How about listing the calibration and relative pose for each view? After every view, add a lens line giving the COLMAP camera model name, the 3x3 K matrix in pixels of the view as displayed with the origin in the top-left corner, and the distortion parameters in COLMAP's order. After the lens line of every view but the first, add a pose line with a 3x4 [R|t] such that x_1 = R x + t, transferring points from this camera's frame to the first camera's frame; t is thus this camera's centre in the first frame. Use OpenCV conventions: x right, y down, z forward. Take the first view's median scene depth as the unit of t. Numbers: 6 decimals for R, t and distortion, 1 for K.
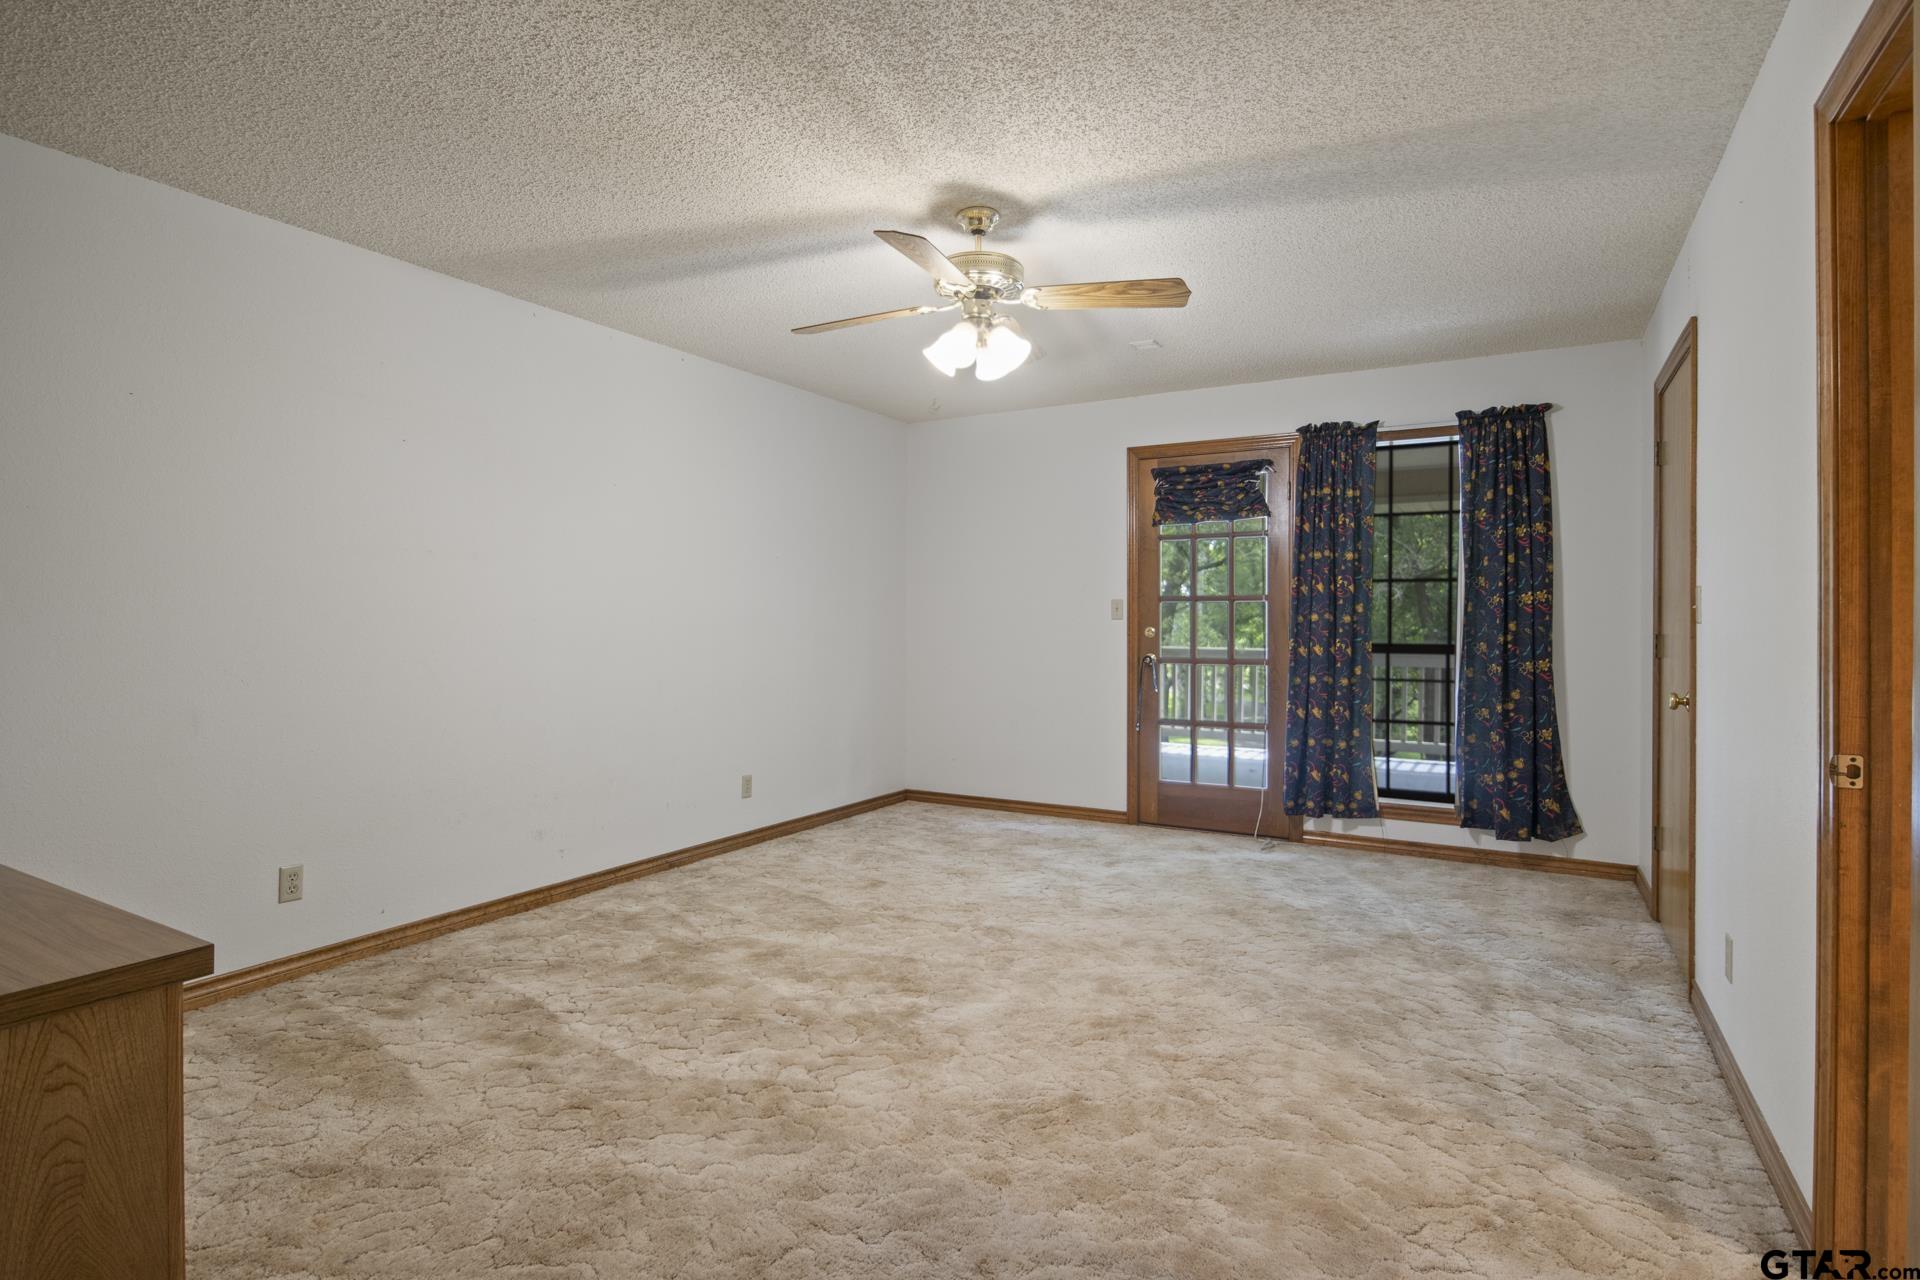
lens RADIAL K [[961.3, 0, 969.4], [0, 961.3, 629.3], [0, 0, 1]] dist [-0.001523, -0.000187]
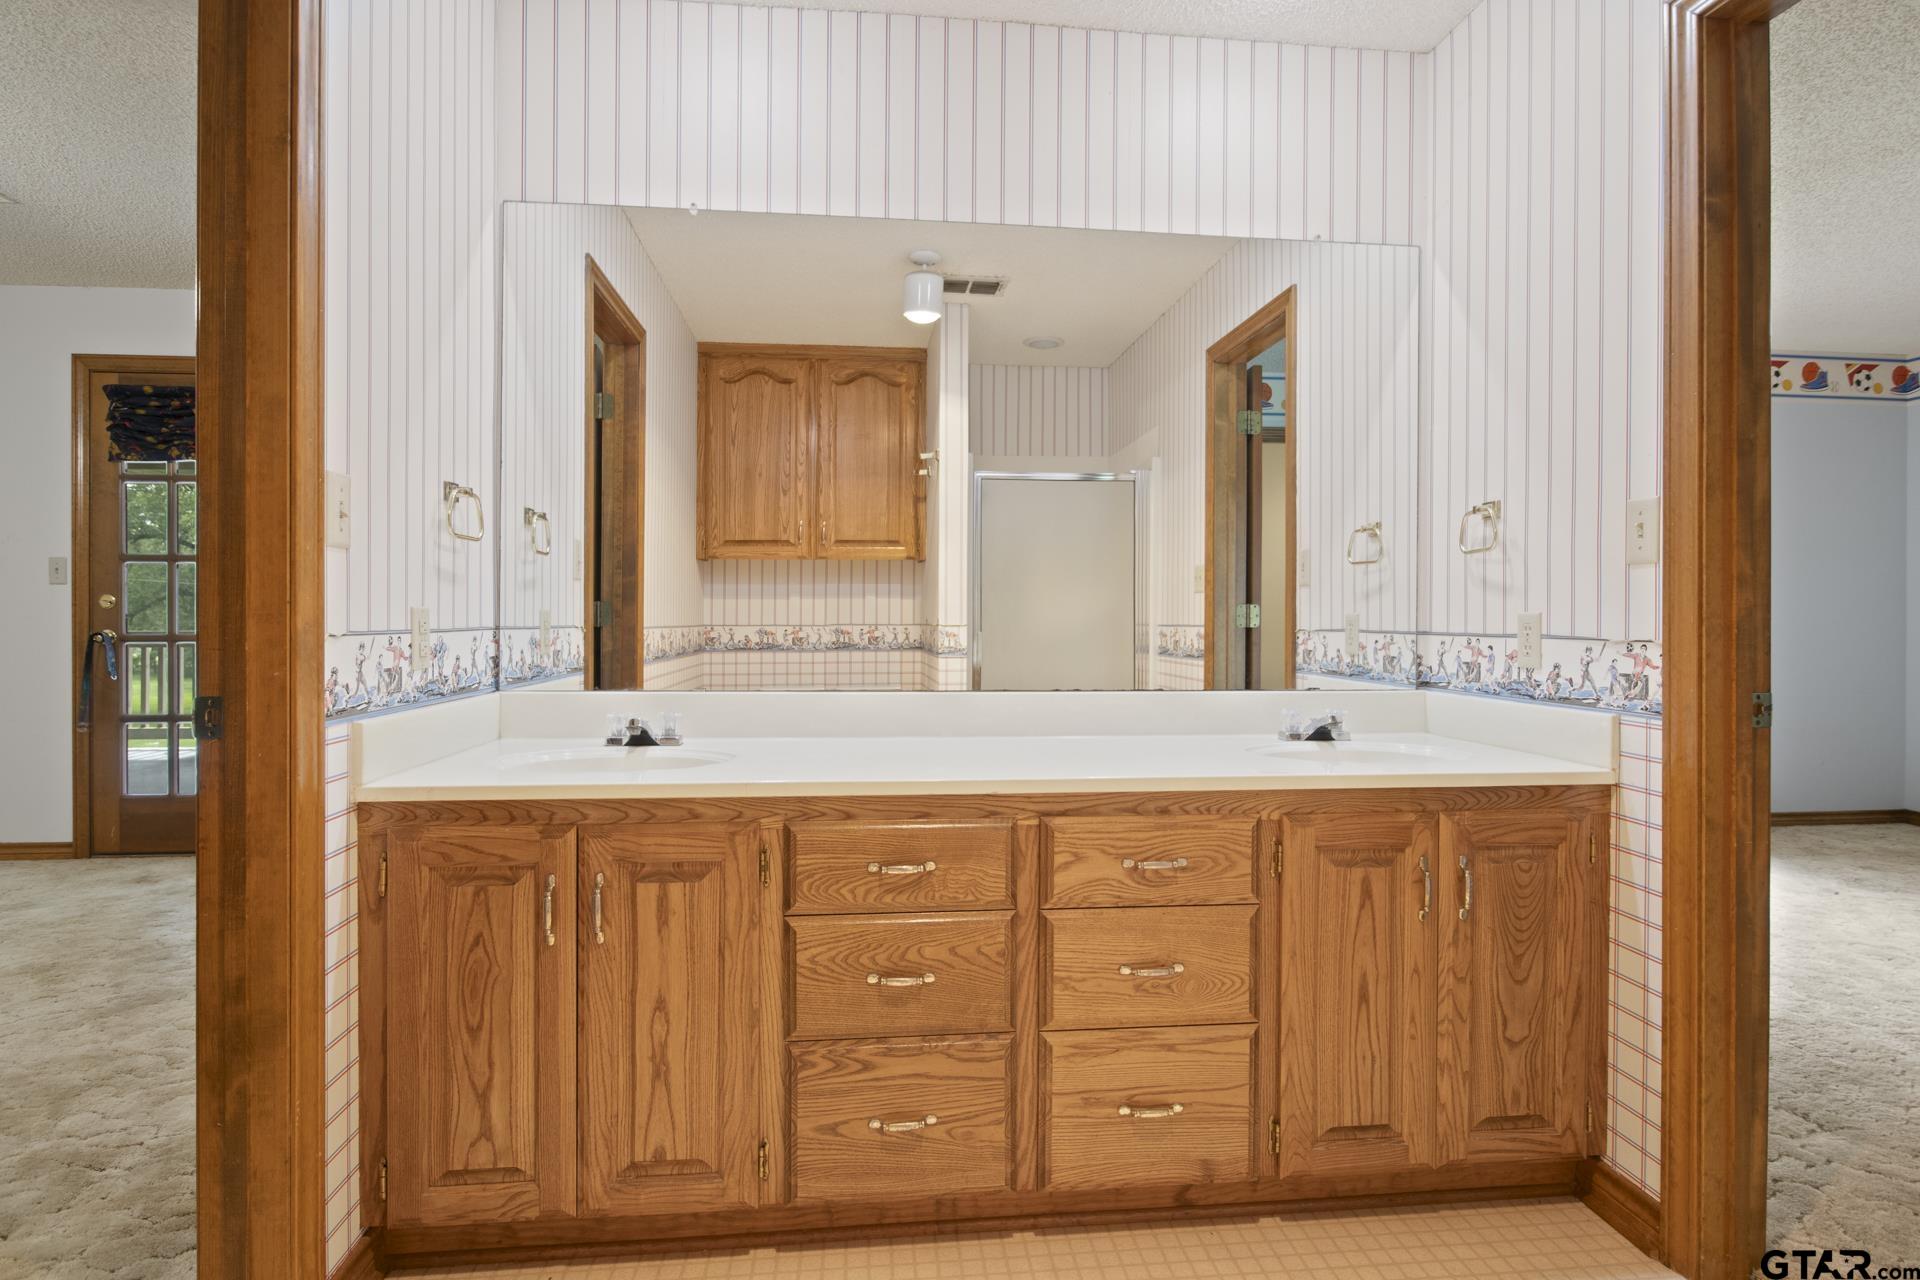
lens RADIAL K [[961.3, 0, 969.4], [0, 961.3, 629.3], [0, 0, 1]] dist [-0.001523, -0.000187]
pose [[0.833956, -0.012284, 0.551694, 0.385530], [0.008200, 0.999918, 0.009868, 0.026548], [-0.551770, -0.003706, 0.833988, -0.006984]]
